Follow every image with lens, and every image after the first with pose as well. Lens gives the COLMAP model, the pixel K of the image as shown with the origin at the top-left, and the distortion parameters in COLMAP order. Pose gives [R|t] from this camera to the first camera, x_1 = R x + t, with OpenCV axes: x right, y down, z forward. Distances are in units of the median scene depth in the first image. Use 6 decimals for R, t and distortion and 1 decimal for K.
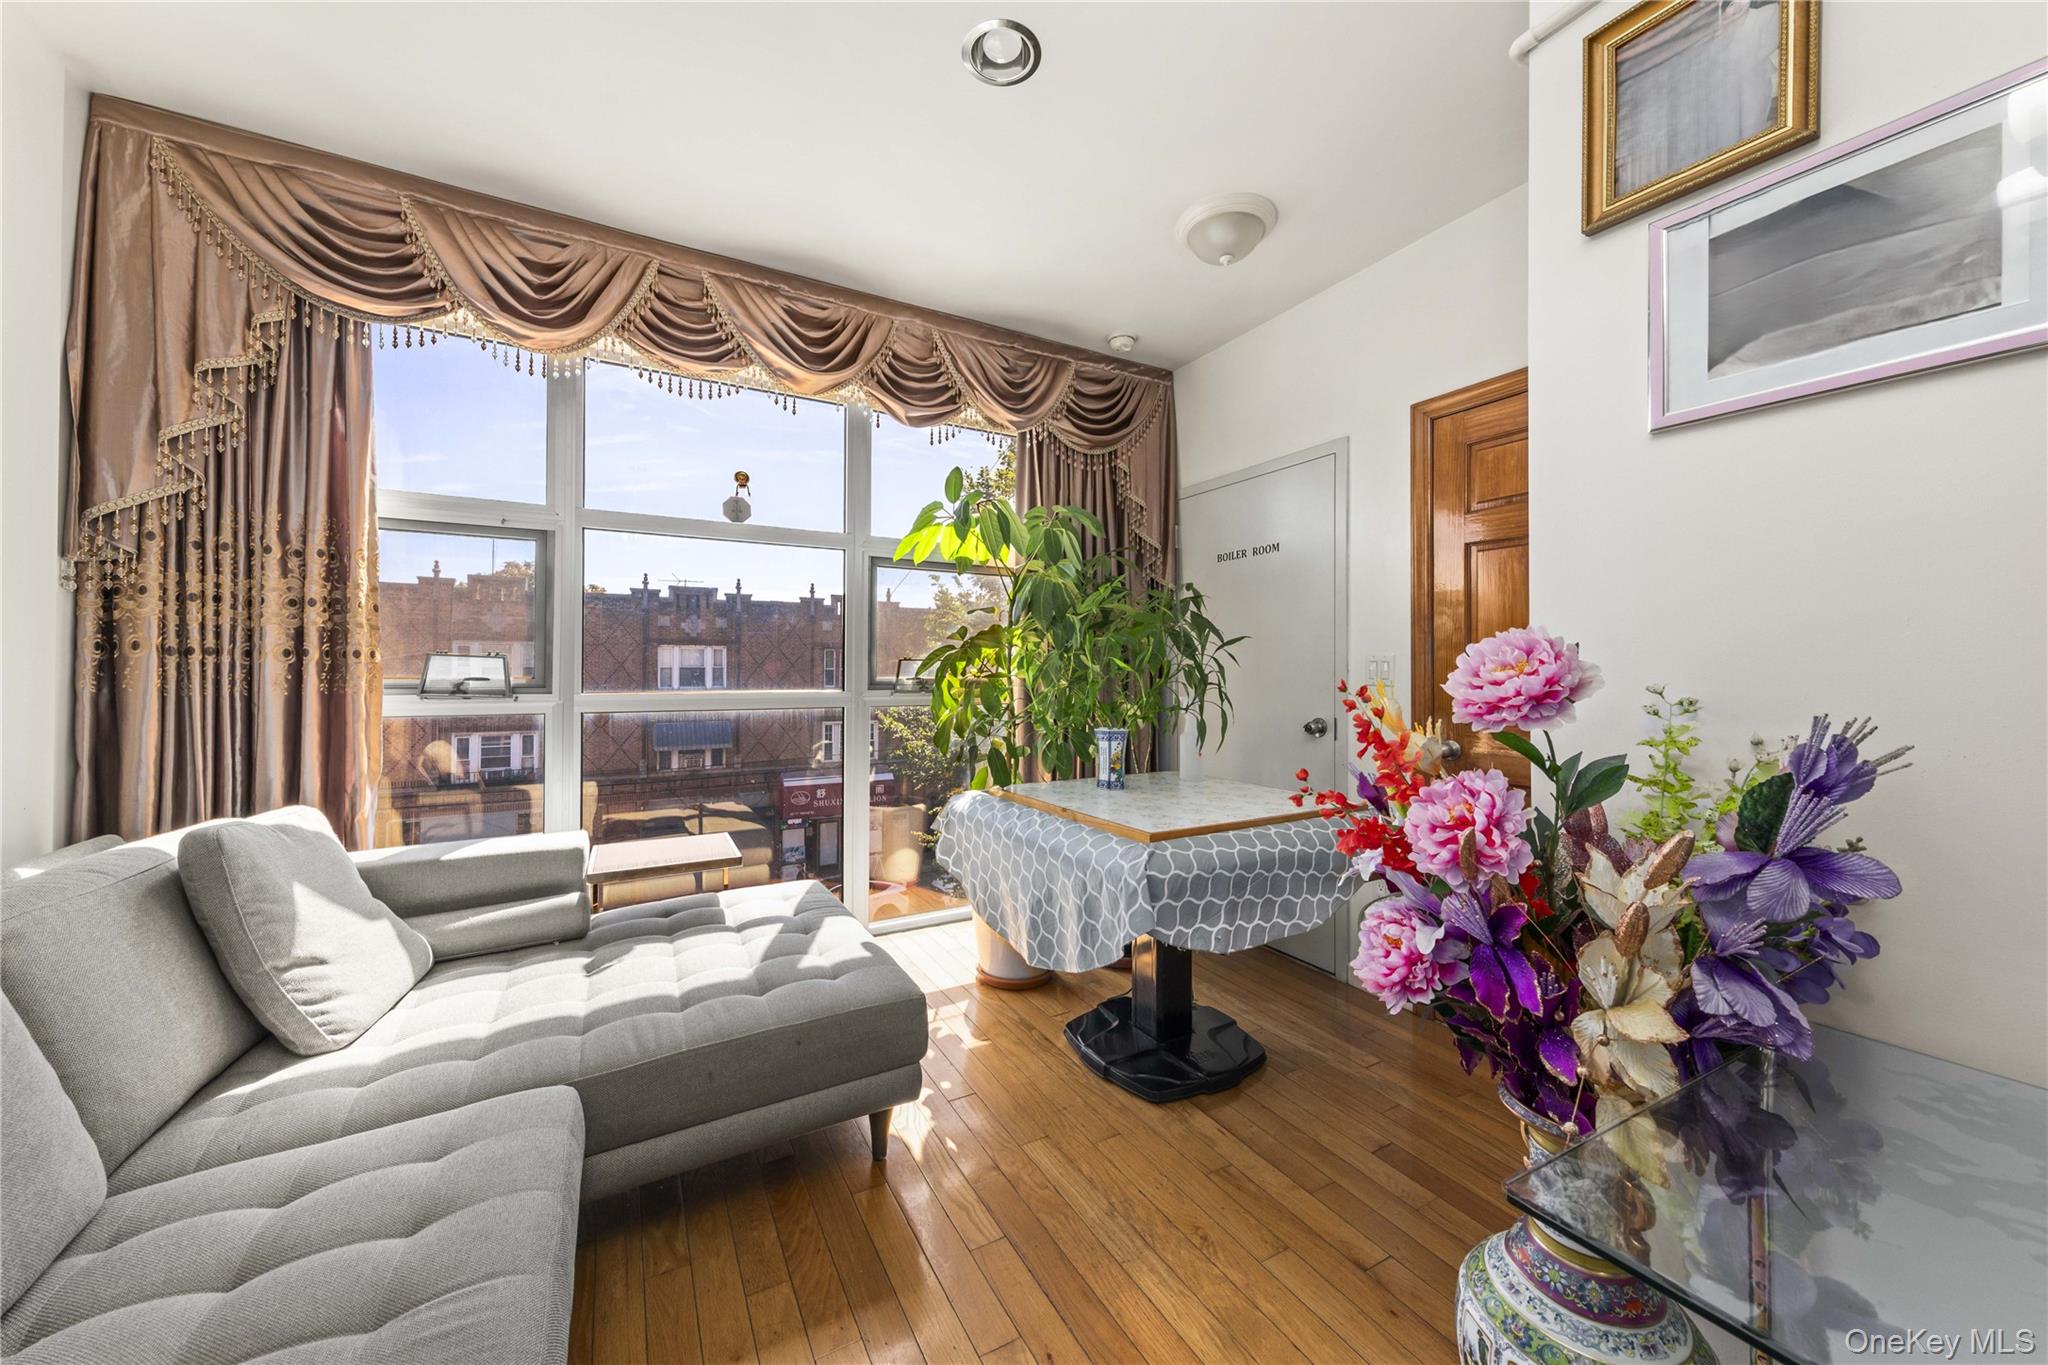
lens RADIAL K [[729.0, 0, 1030.1], [0, 729.0, 660.9], [0, 0, 1]] dist [0.000187, 0.000166]
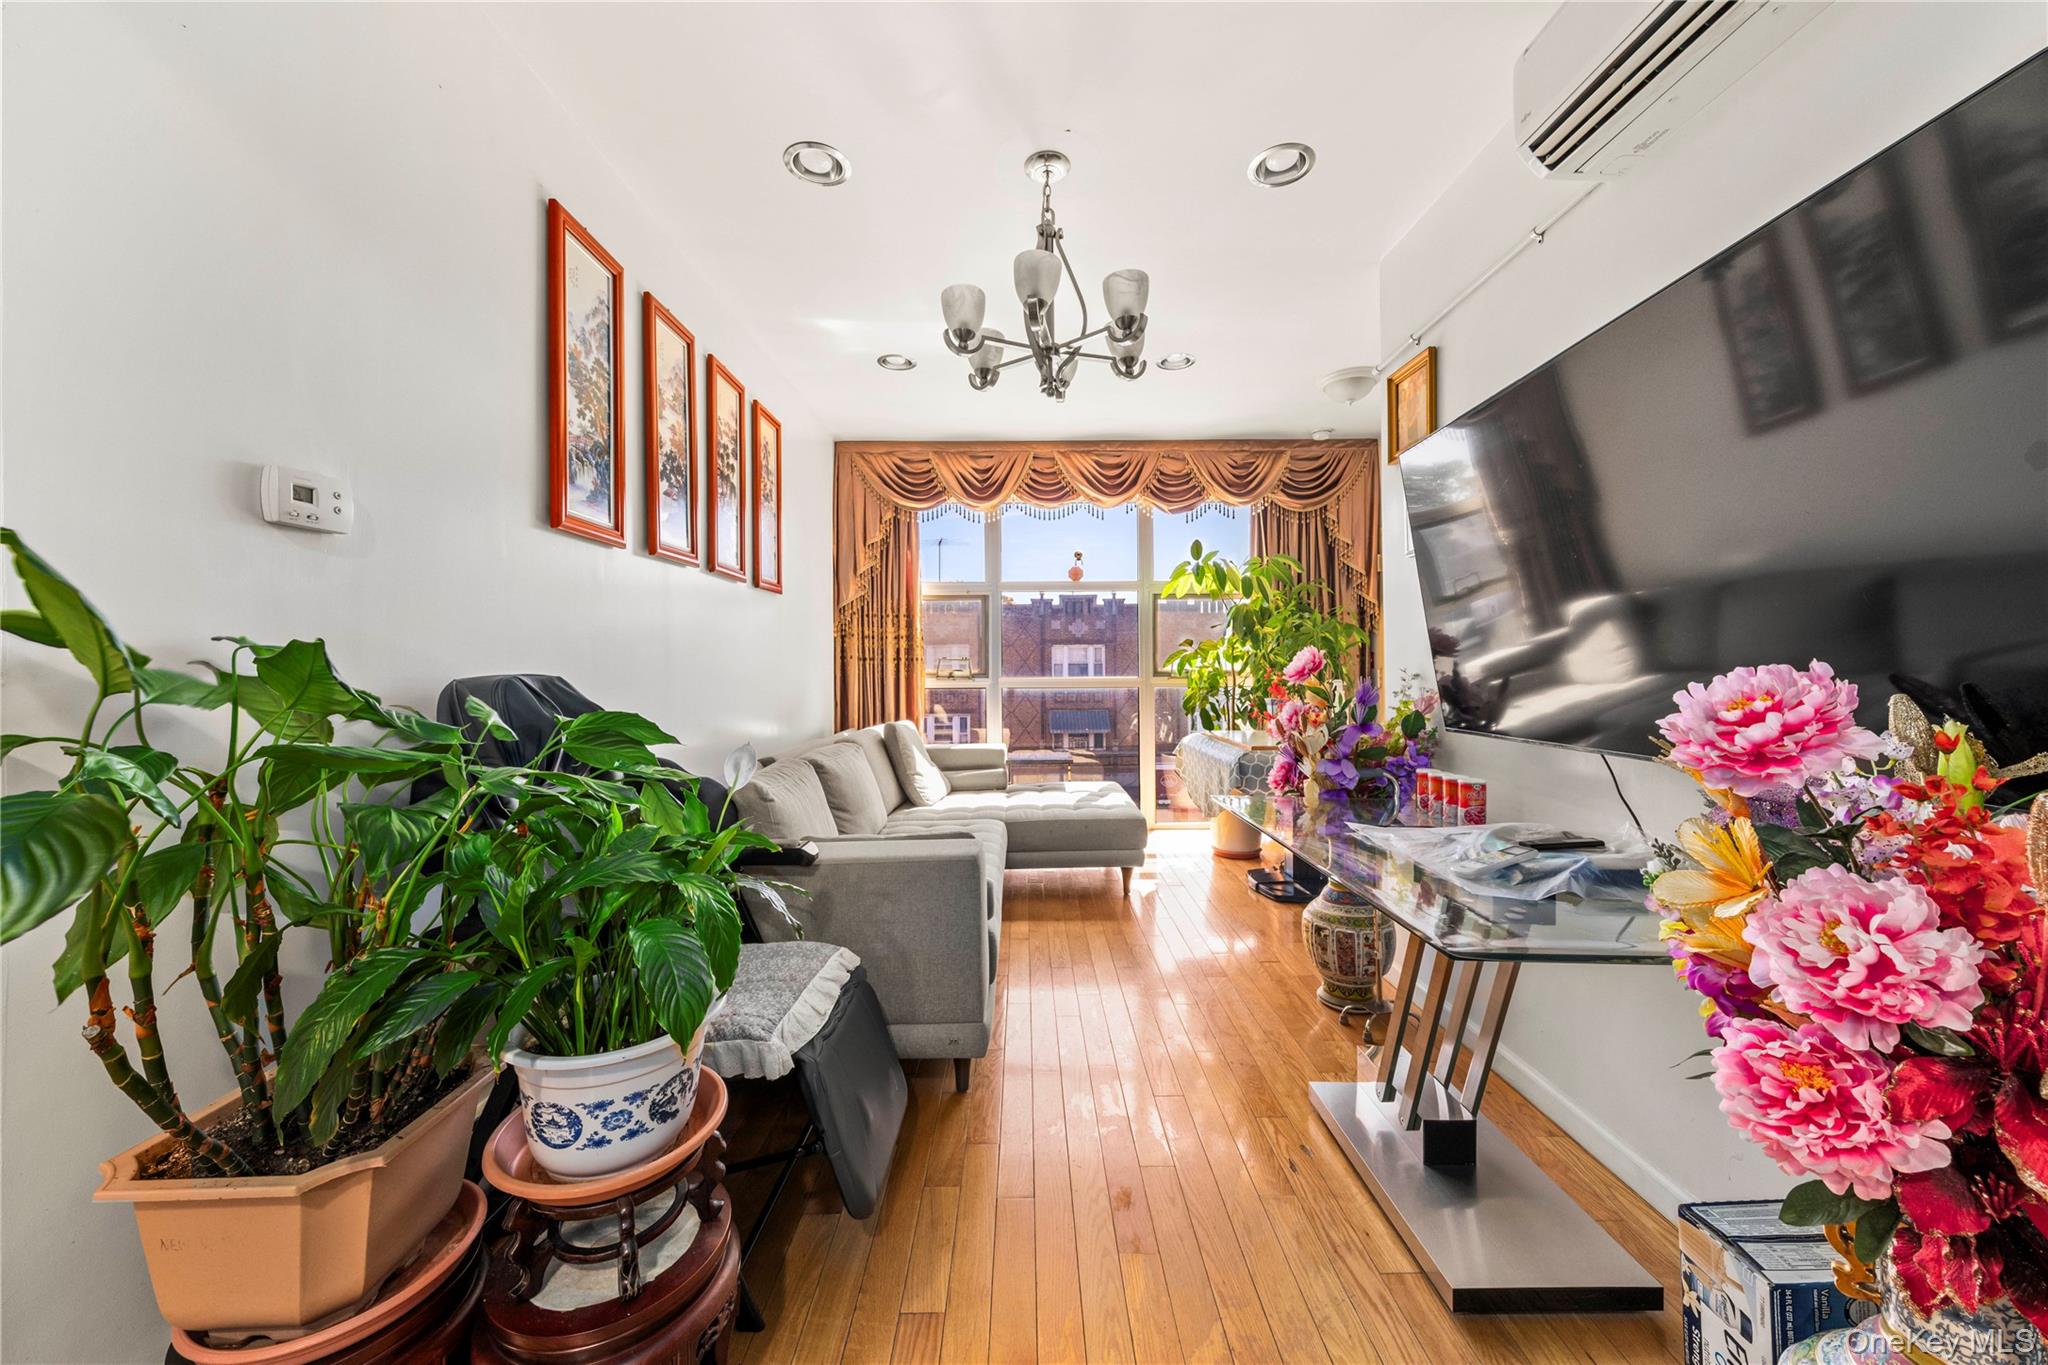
lens RADIAL K [[729.0, 0, 1032.2], [0, 729.0, 678.8], [0, 0, 1]] dist [0.000187, 0.000166]
pose [[0.875584, 0.000863, -0.483065, 0.389594], [0.014986, 0.999469, 0.028948, -0.007599], [0.482833, -0.032585, 0.875106, -0.655175]]
